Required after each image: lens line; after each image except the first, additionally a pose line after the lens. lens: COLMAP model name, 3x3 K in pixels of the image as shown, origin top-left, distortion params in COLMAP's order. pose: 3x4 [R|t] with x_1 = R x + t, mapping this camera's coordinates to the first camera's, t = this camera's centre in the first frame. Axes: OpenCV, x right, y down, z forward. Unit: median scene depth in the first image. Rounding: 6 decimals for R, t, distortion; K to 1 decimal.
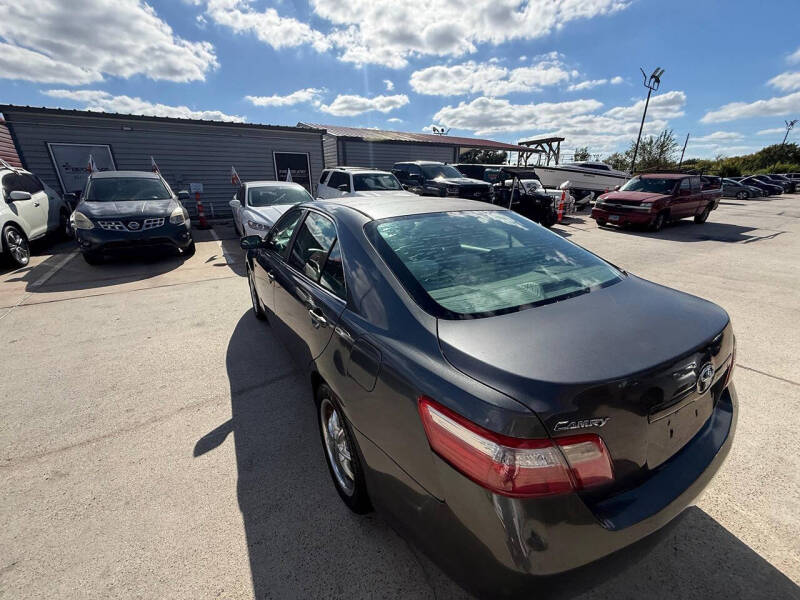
lens RADIAL K [[319.2, 0, 408.0], [0, 319.2, 306.2], [0, 0, 1]] dist [-0.000378, 0.000100]
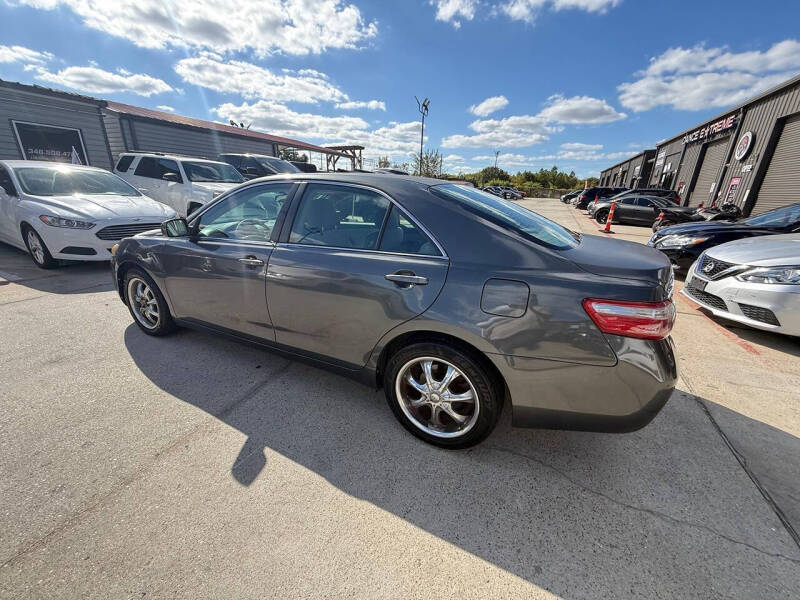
lens RADIAL K [[319.2, 0, 394.9], [0, 319.2, 301.3], [0, 0, 1]] dist [-0.000378, 0.000100]
pose [[0.845311, -0.148439, 0.513240, -0.060013], [0.162287, 0.986578, 0.018048, 0.006138], [-0.509031, 0.068036, 0.858055, 0.010277]]
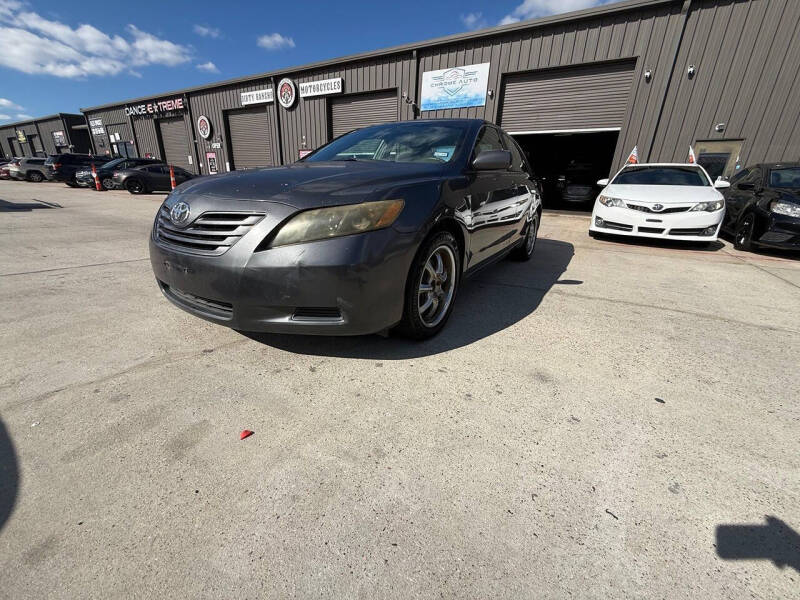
lens RADIAL K [[319.2, 0, 397.6], [0, 319.2, 301.7], [0, 0, 1]] dist [-0.000378, 0.000100]
pose [[-0.459134, -0.311970, 0.831788, -0.141489], [0.291403, 0.831617, 0.472755, -0.043776], [-0.839214, 0.459444, -0.290914, 0.201299]]
